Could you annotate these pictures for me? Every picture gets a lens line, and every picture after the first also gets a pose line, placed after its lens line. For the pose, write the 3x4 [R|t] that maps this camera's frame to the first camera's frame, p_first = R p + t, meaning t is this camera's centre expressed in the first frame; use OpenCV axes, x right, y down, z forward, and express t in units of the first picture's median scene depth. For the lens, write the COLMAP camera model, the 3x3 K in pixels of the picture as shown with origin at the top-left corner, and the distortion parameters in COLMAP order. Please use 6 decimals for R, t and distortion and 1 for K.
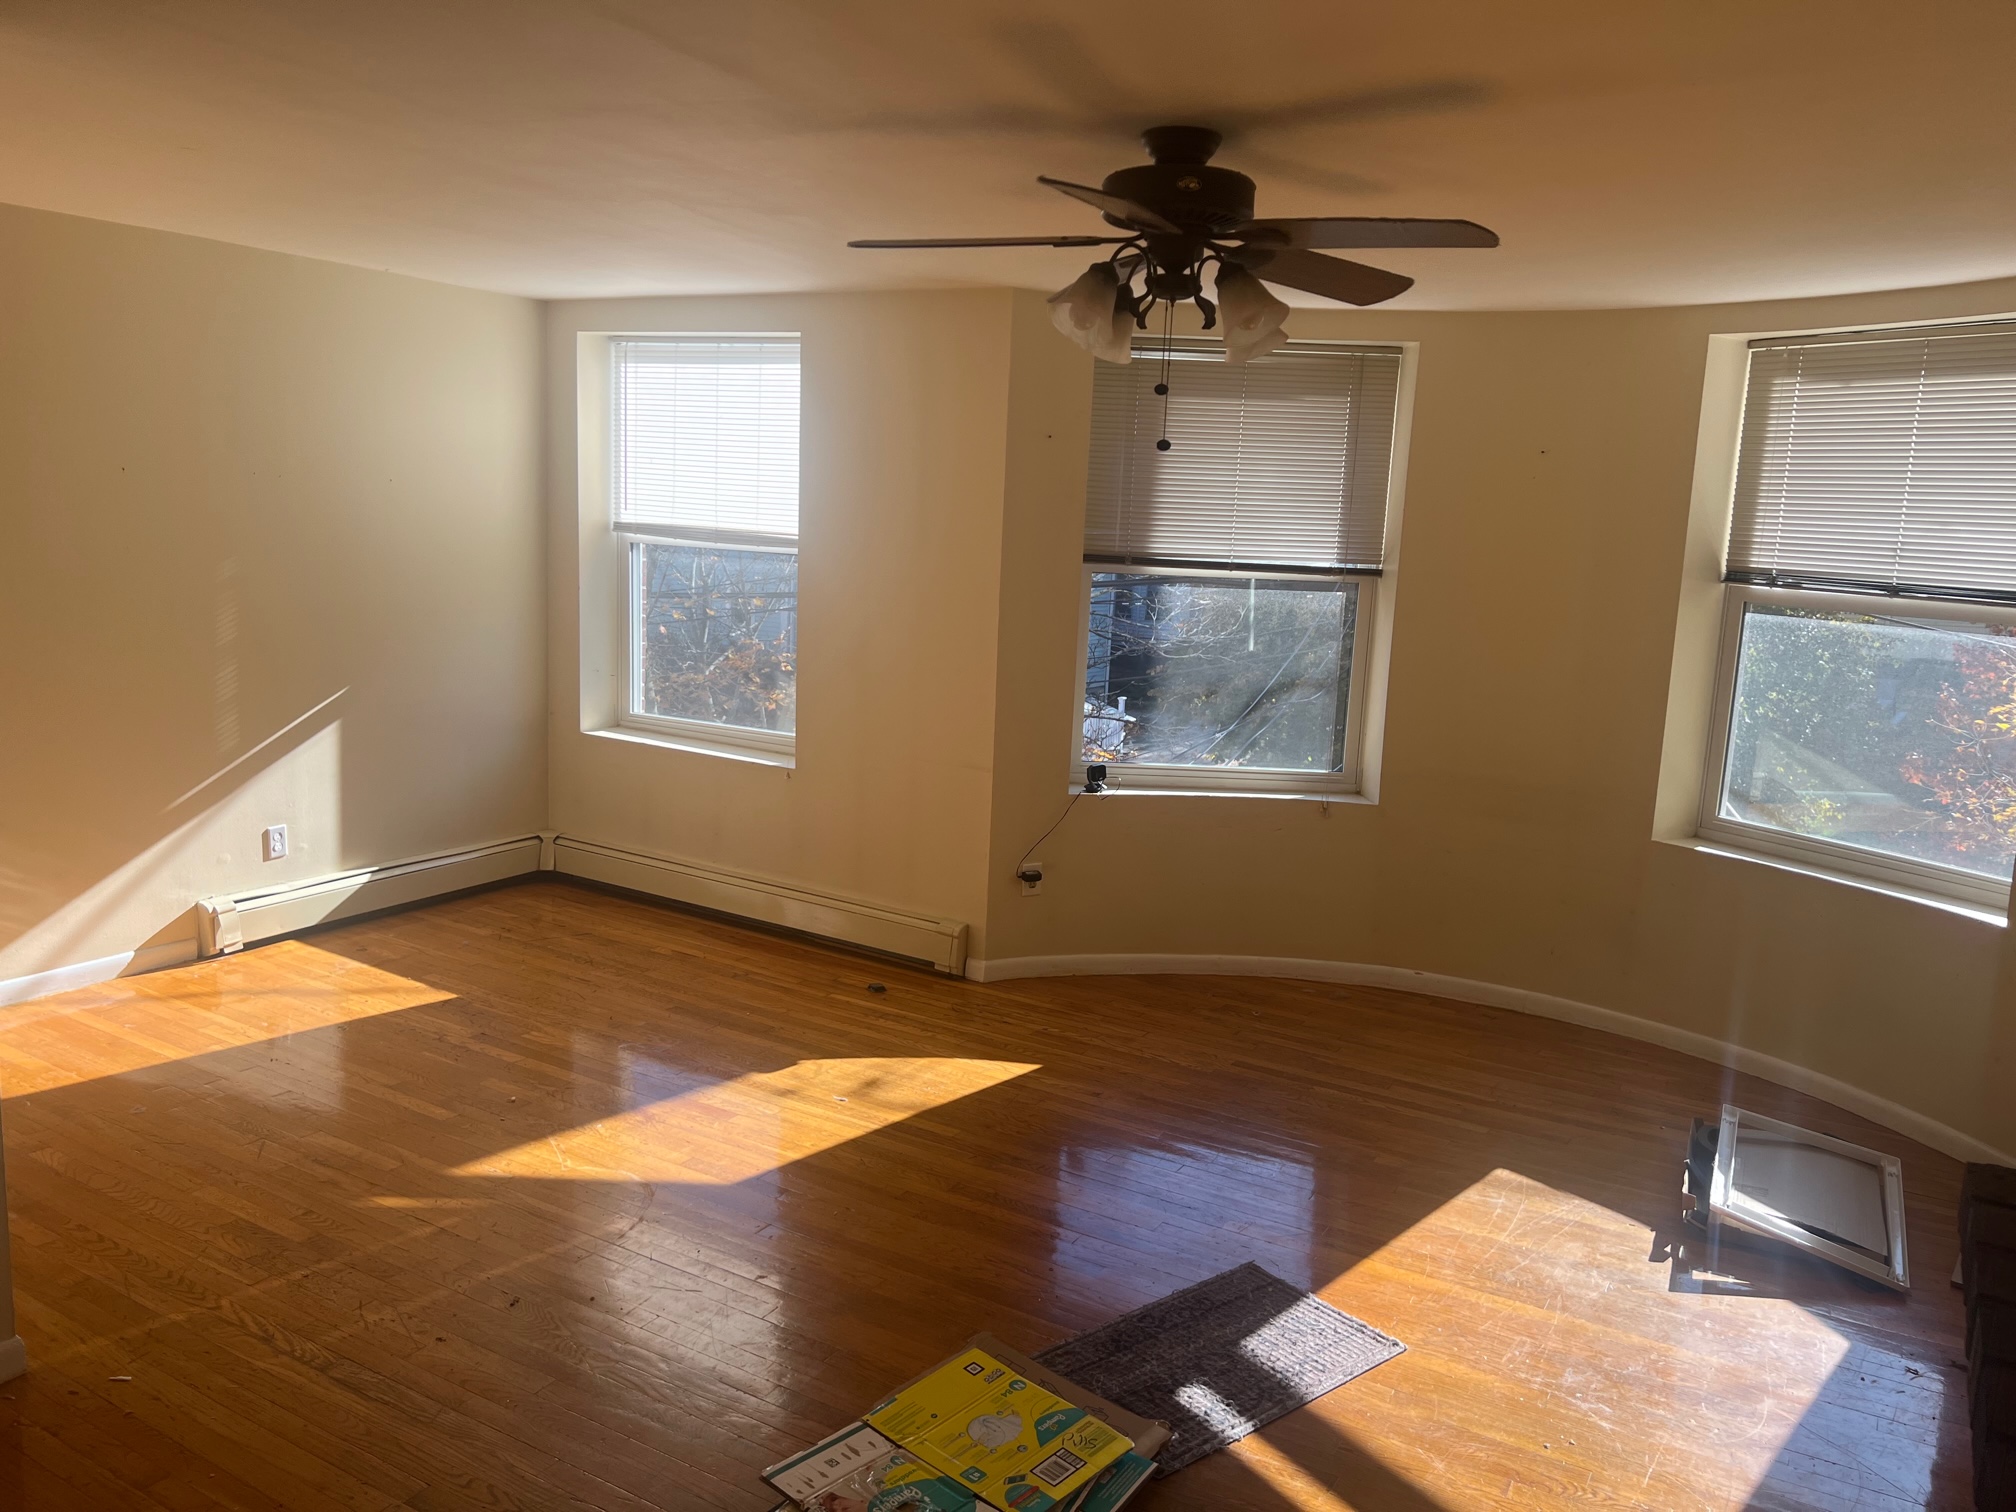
lens RADIAL K [[1509.8, 0, 1018.0], [0, 1509.8, 752.9], [0, 0, 1]] dist [0.071563, -0.061984]
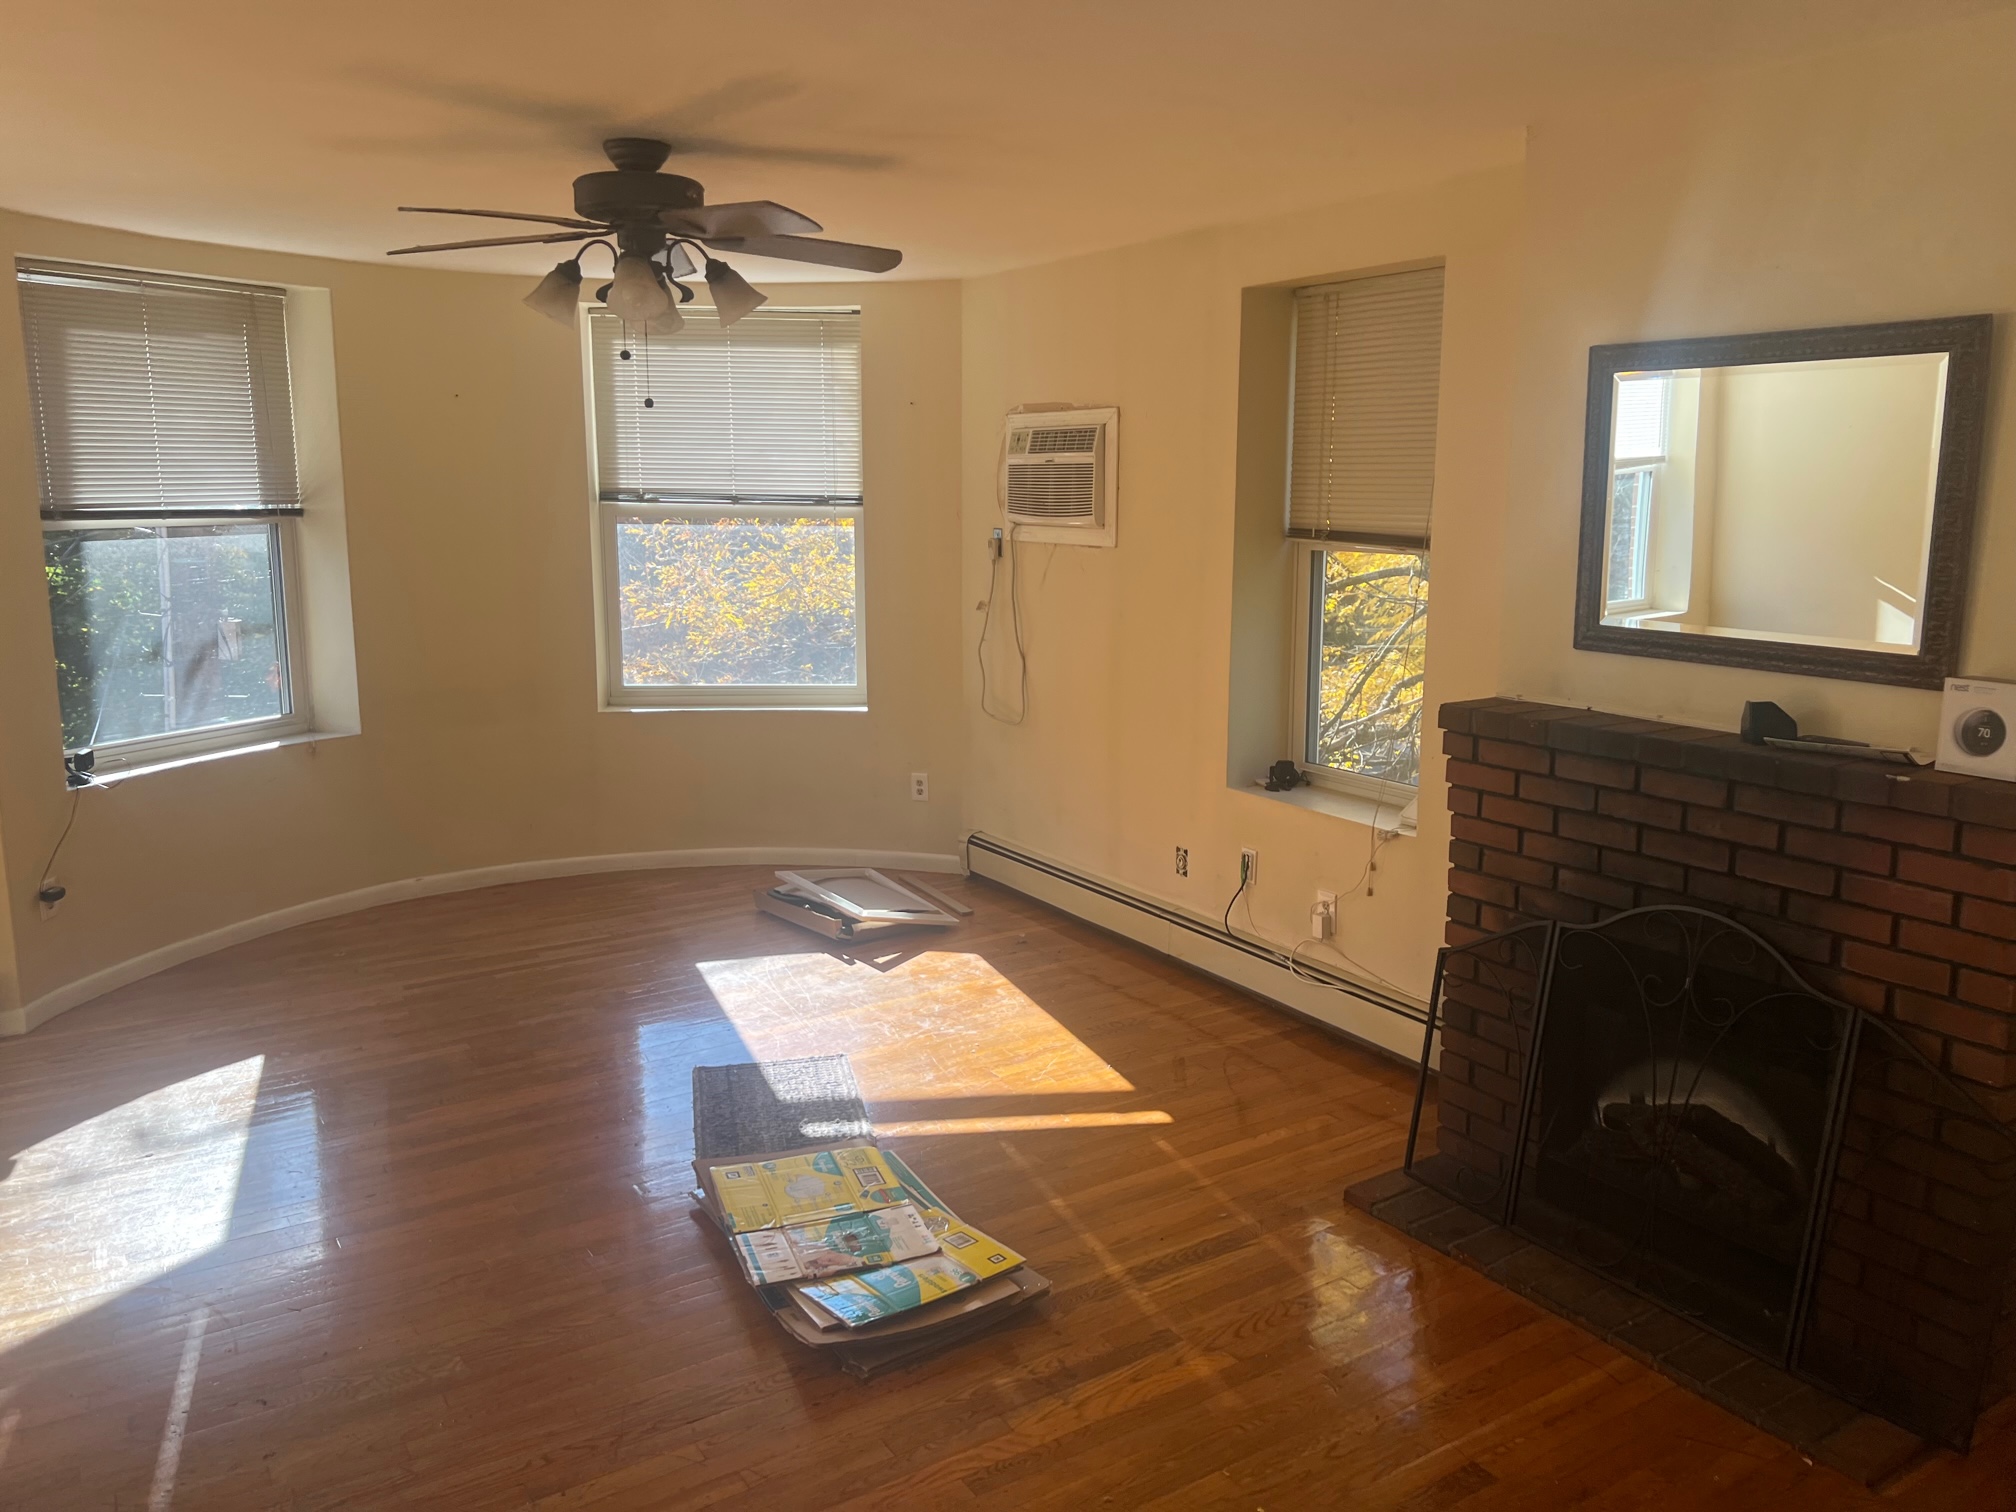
lens RADIAL K [[1509.8, 0, 1012.0], [0, 1509.8, 753.4], [0, 0, 1]] dist [0.071563, -0.061984]
pose [[0.458244, -0.209158, 0.863866, -0.526082], [0.160777, 0.975391, 0.150875, -0.043524], [-0.874164, 0.069752, 0.480595, 0.112309]]
